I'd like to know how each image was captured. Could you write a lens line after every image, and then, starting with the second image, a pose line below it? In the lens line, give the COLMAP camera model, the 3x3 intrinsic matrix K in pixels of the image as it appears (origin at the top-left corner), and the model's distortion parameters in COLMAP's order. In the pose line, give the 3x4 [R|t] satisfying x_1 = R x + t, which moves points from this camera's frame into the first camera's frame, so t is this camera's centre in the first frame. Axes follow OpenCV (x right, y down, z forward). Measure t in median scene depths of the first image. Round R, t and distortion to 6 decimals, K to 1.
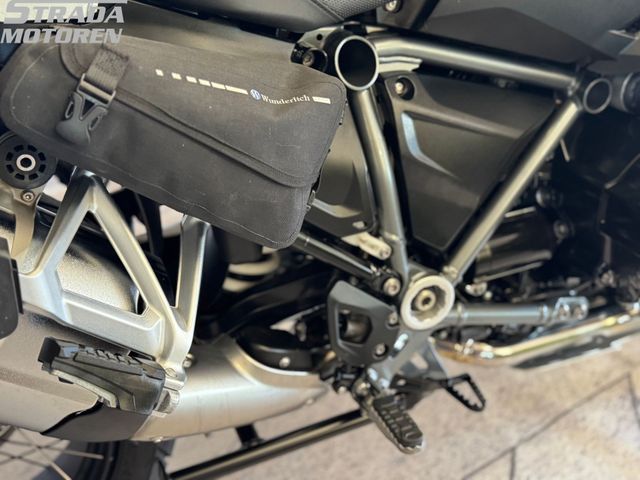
lens RADIAL K [[666.5, 0, 320.0], [0, 666.5, 240.0], [0, 0, 1]] dist [0.151187, -0.328598]
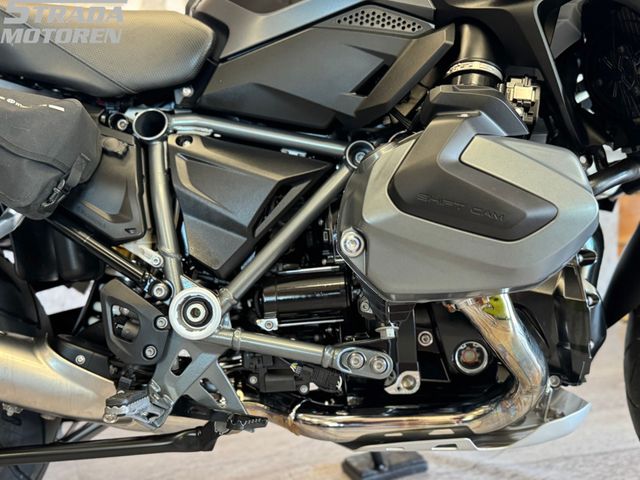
lens RADIAL K [[666.5, 0, 320.0], [0, 666.5, 240.0], [0, 0, 1]] dist [0.151187, -0.328598]
pose [[0.903661, -0.054695, -0.424740, 0.885096], [-0.161101, 0.875539, -0.455497, 0.493351], [0.396790, 0.480041, 0.782379, 0.136527]]
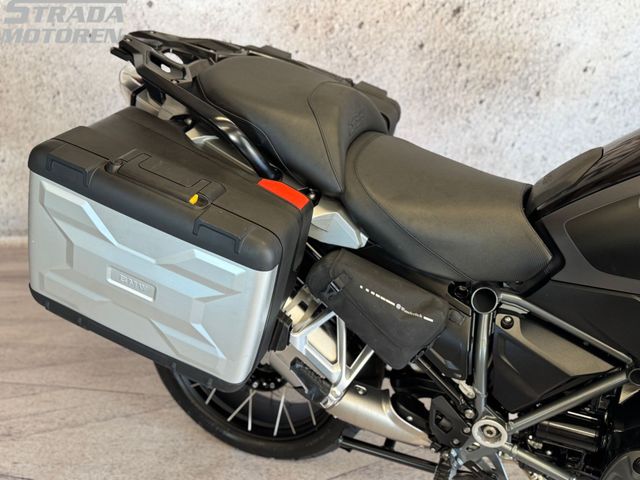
lens RADIAL K [[666.5, 0, 320.0], [0, 666.5, 240.0], [0, 0, 1]] dist [0.151187, -0.328598]
pose [[0.725951, 0.385933, -0.569255, 0.678752], [-0.377159, 0.915548, 0.139728, -0.468287], [0.575106, 0.113264, 0.810201, -0.773764]]
